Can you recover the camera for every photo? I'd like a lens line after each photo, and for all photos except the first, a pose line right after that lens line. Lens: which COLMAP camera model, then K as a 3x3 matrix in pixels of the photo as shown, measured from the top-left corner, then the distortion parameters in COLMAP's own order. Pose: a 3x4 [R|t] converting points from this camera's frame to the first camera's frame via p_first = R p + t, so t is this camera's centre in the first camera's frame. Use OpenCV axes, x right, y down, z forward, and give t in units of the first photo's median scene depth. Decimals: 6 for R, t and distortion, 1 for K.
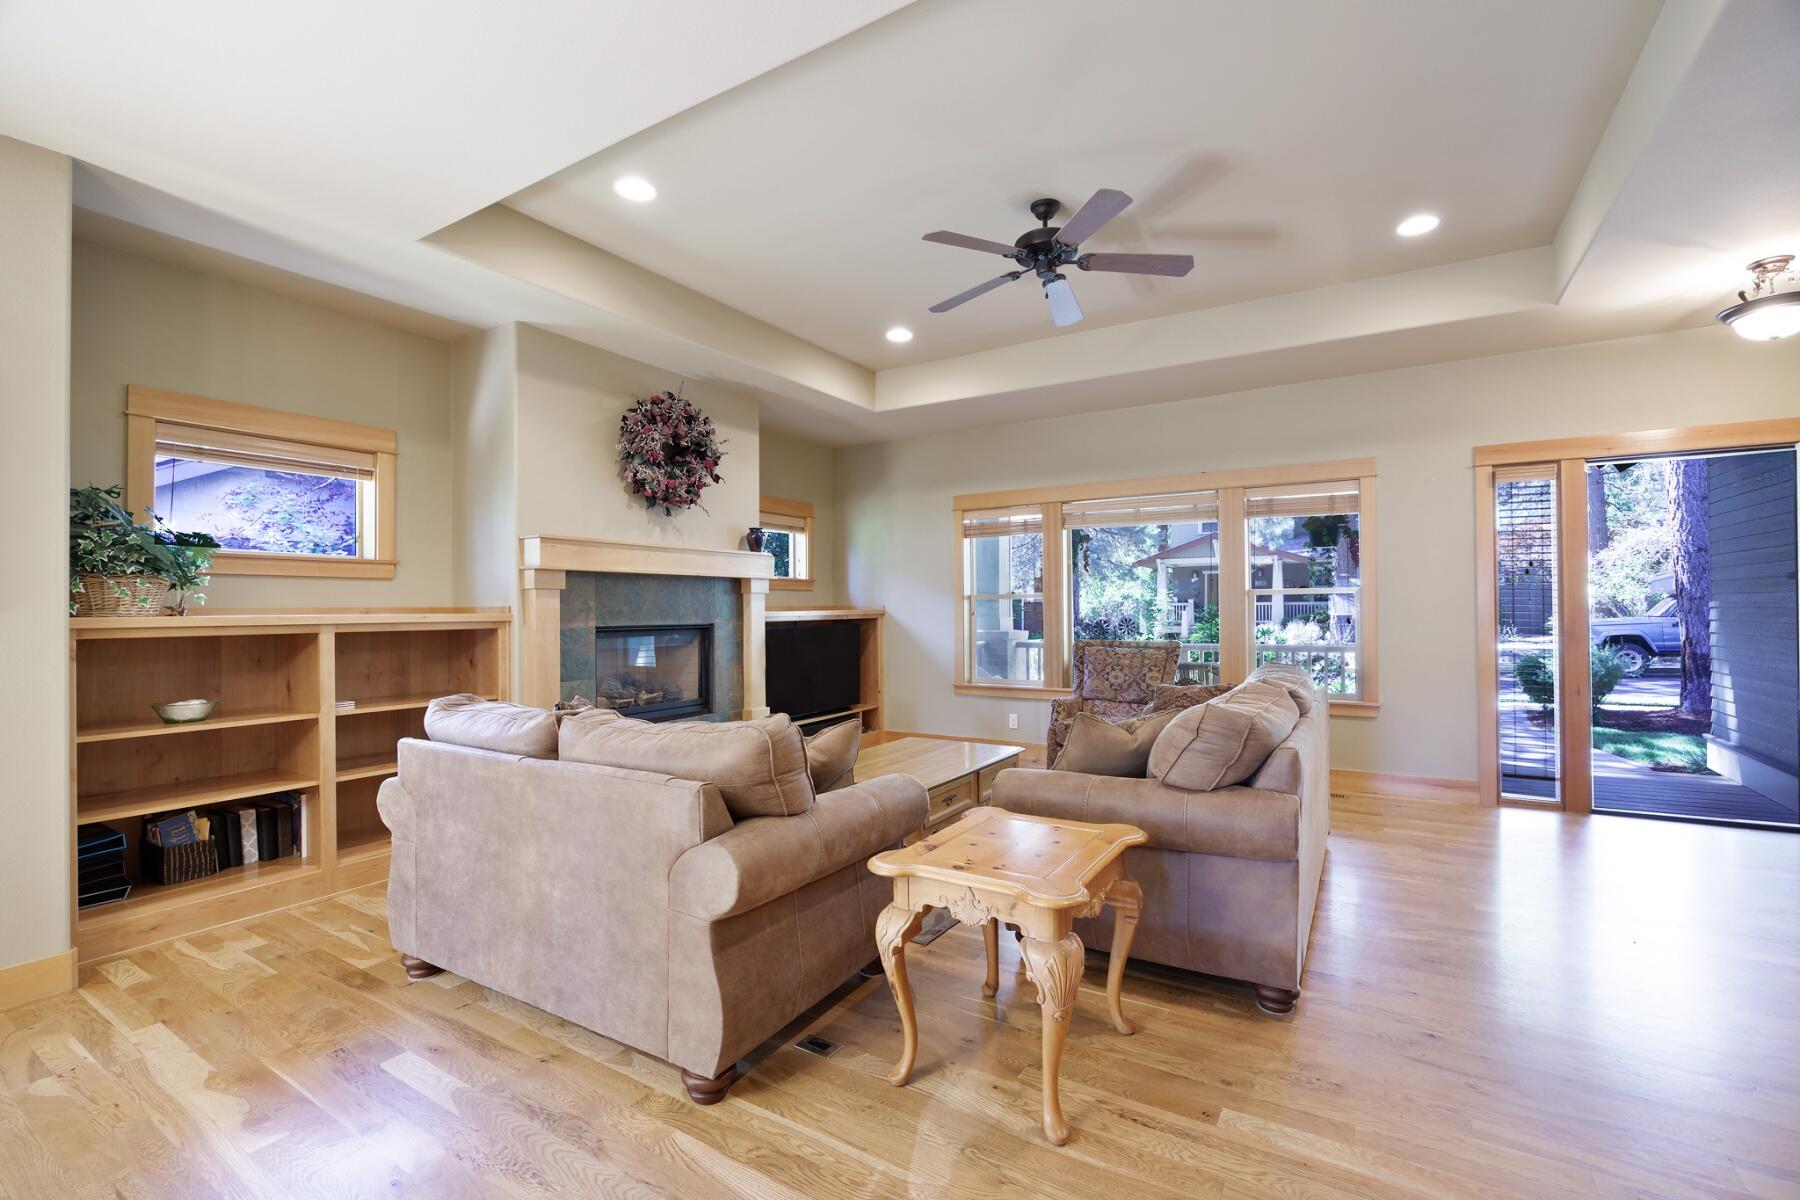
lens RADIAL K [[777.7, 0, 908.6], [0, 777.7, 605.9], [0, 0, 1]] dist [-0.016548, 0.000039]
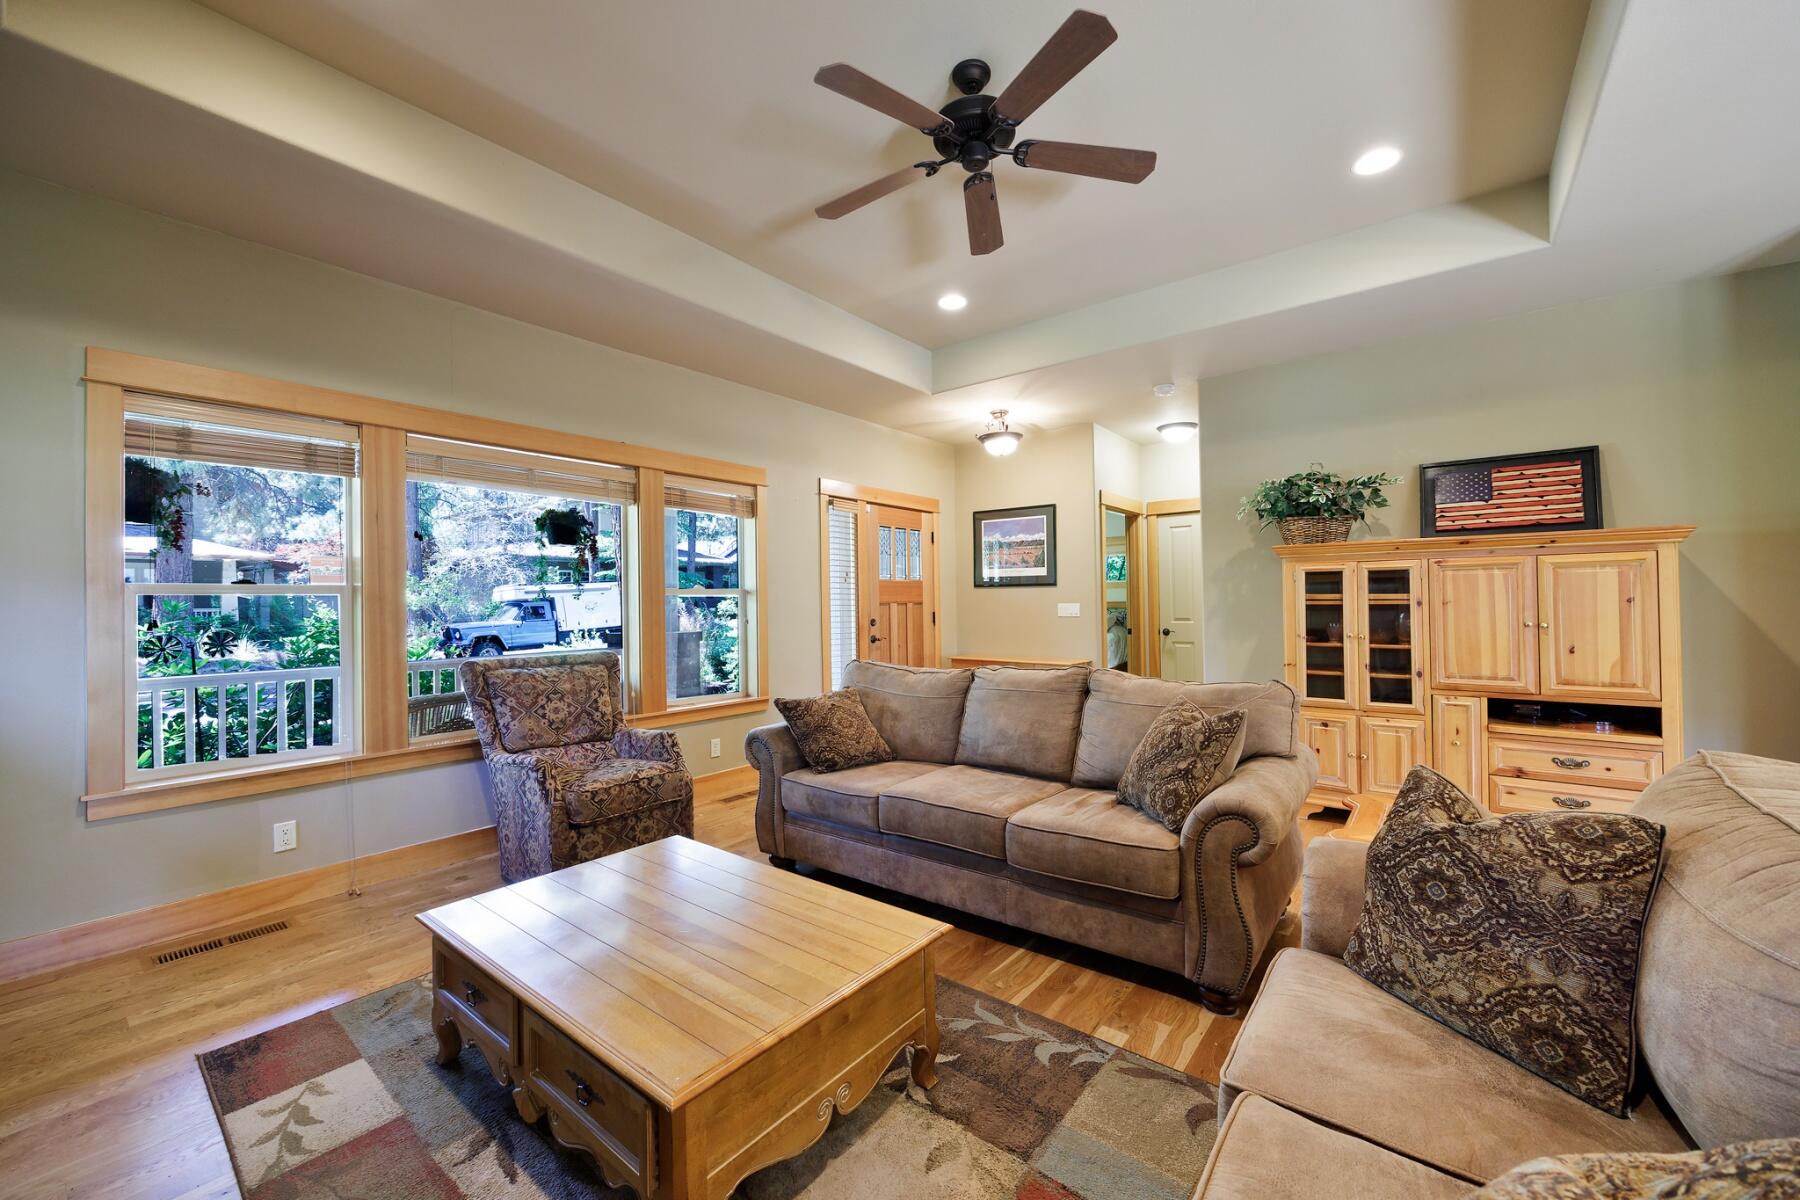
lens RADIAL K [[700.1, 0, 916.9], [0, 700.1, 600.0], [0, 0, 1]] dist [-0.002377, -0.000281]
pose [[0.107513, 0.010209, 0.994151, -0.357204], [0.010628, 0.999878, -0.011417, 0.005153], [-0.994147, 0.011793, 0.107391, 0.697093]]
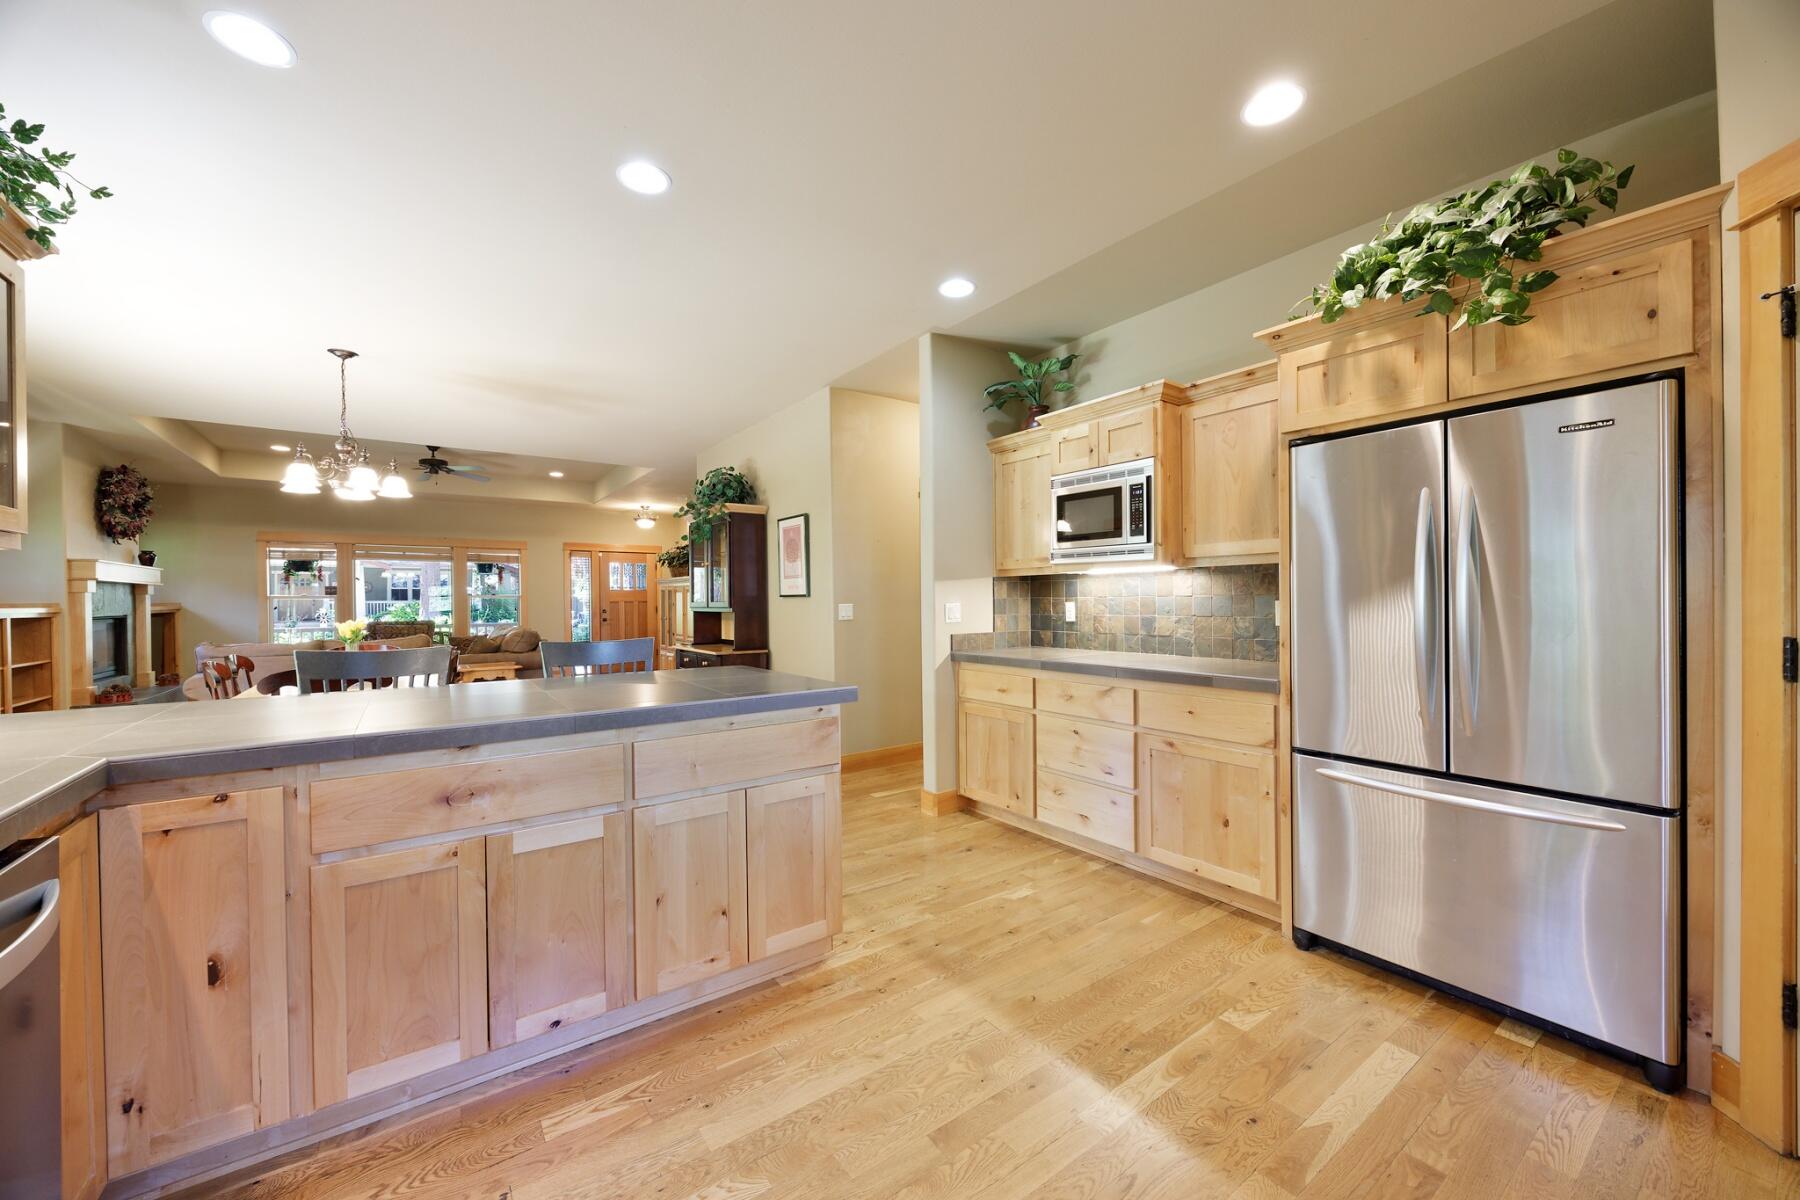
lens RADIAL K [[679.1, 0, 903.4], [0, 679.1, 602.7], [0, 0, 1]] dist [-0.005288, 0.000059]
pose [[0.384929, 0.000221, 0.922946, -0.918037], [0.002335, 0.999997, -0.001213, 0.004501], [-0.922943, 0.002622, 0.384927, -0.921636]]
